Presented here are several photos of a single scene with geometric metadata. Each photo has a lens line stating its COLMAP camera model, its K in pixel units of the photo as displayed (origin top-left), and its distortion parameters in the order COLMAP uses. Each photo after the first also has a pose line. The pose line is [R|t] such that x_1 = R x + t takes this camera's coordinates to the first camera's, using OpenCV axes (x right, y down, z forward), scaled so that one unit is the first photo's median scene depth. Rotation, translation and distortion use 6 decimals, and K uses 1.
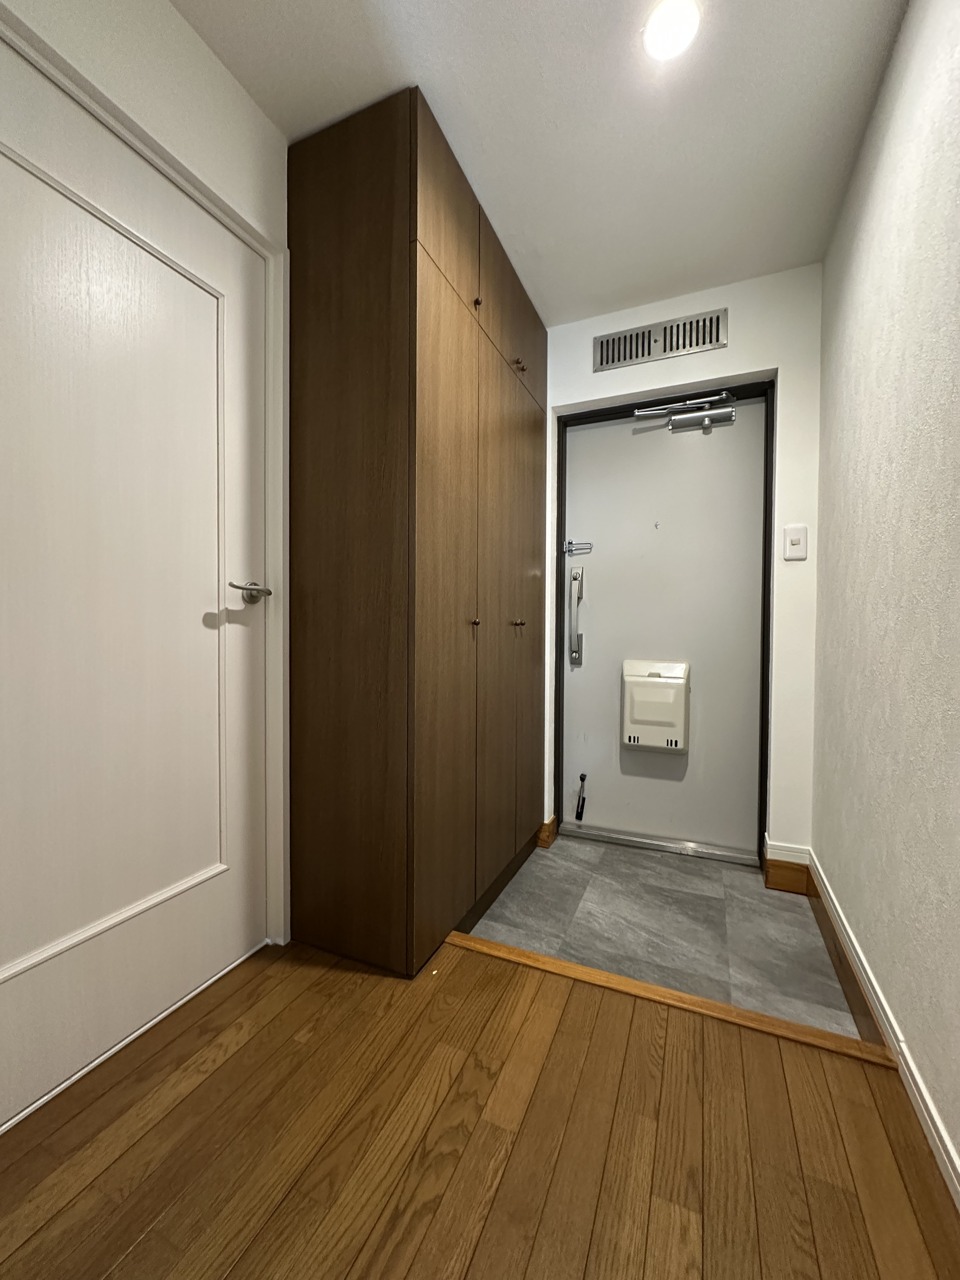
lens RADIAL K [[507.9, 0, 476.5], [0, 507.9, 639.9], [0, 0, 1]] dist [-0.000674, -0.000231]
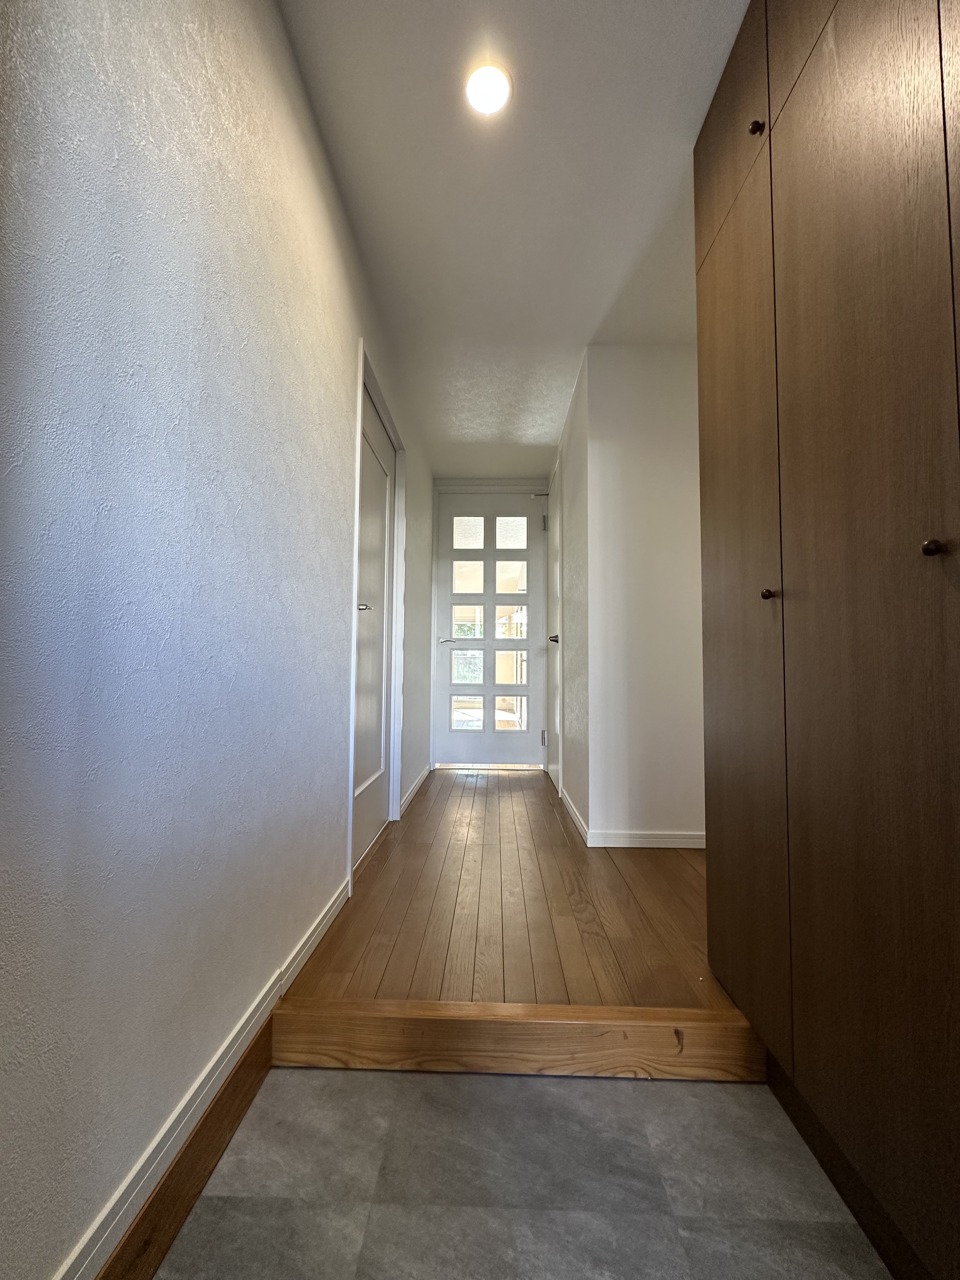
lens RADIAL K [[507.9, 0, 480.4], [0, 507.9, 639.3], [0, 0, 1]] dist [-0.000674, -0.000231]
pose [[-0.924967, -0.038918, -0.378049, 0.585694], [-0.022929, 0.998646, -0.046705, 0.061038], [0.379355, -0.034532, -0.924607, 1.491400]]
